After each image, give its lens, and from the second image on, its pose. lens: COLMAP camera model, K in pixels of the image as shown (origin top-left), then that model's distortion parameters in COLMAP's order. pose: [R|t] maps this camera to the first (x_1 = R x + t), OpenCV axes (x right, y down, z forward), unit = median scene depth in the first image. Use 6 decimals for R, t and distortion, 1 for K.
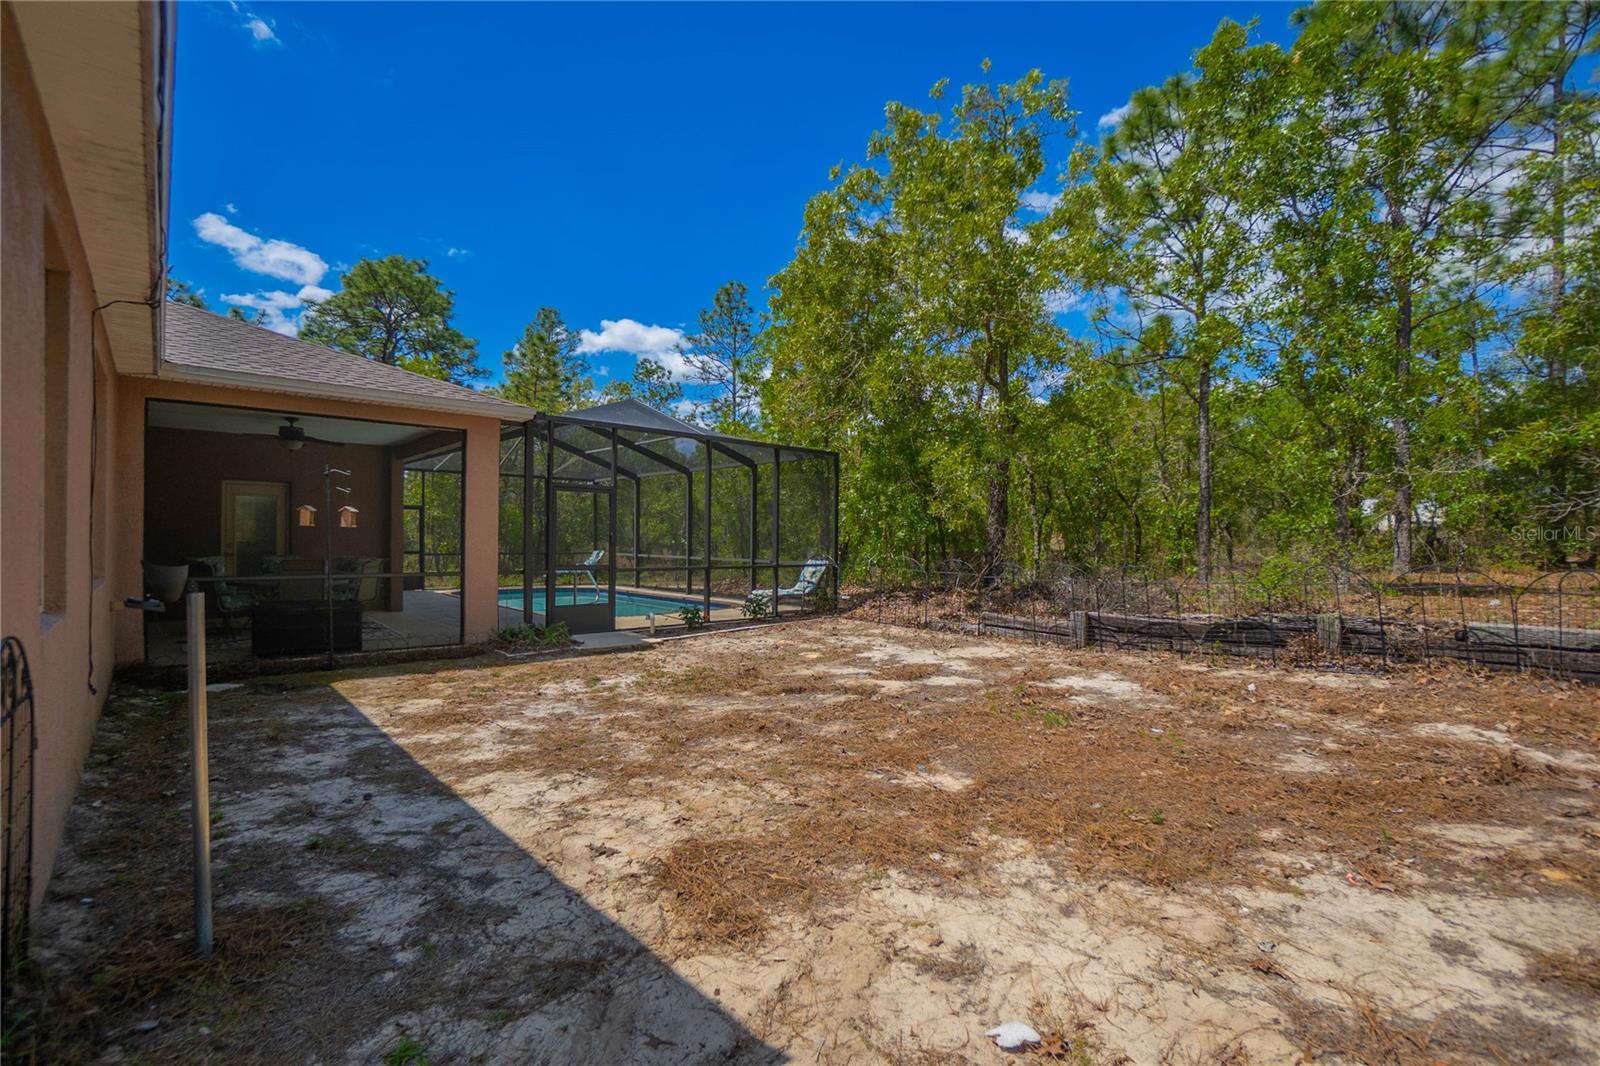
lens RADIAL K [[703.4, 0, 800.0], [0, 703.4, 533.0], [0, 0, 1]] dist [-0.025141, -0.000074]
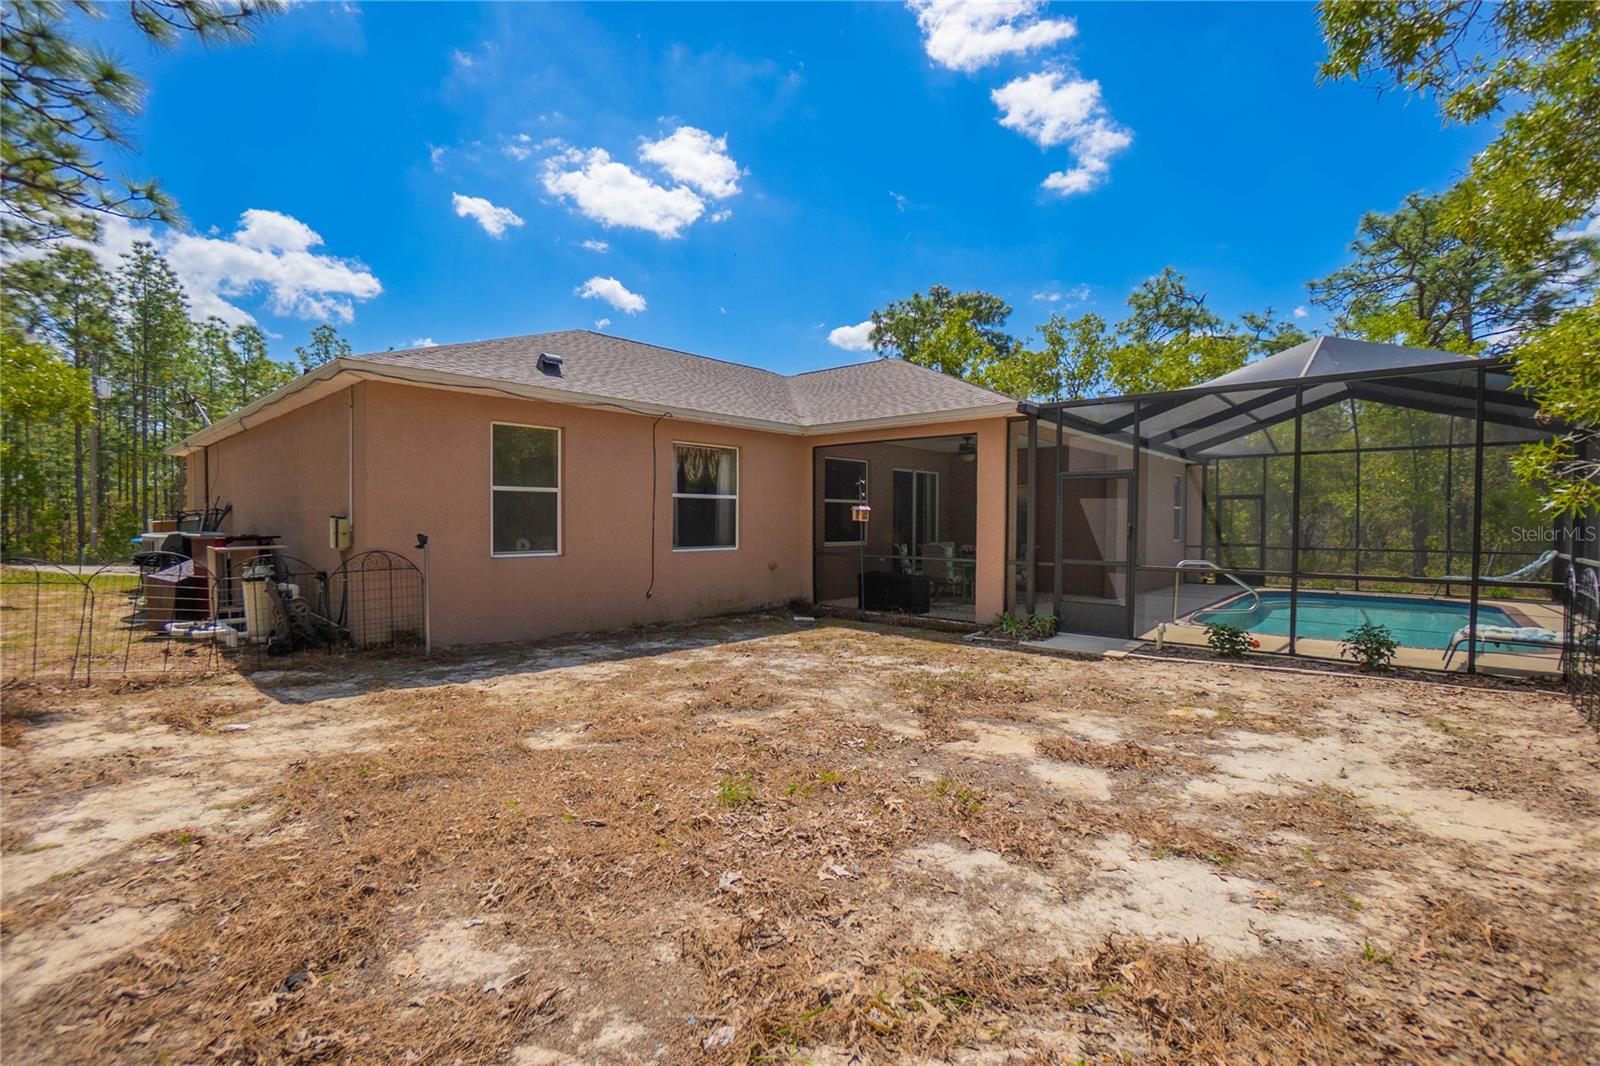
lens RADIAL K [[703.4, 0, 800.0], [0, 703.4, 533.0], [0, 0, 1]] dist [-0.025141, -0.000074]
pose [[0.081947, -0.000871, -0.996636, 1.902318], [0.008756, 0.999962, -0.000154, 0.018711], [0.996598, -0.008714, 0.081951, 1.808007]]
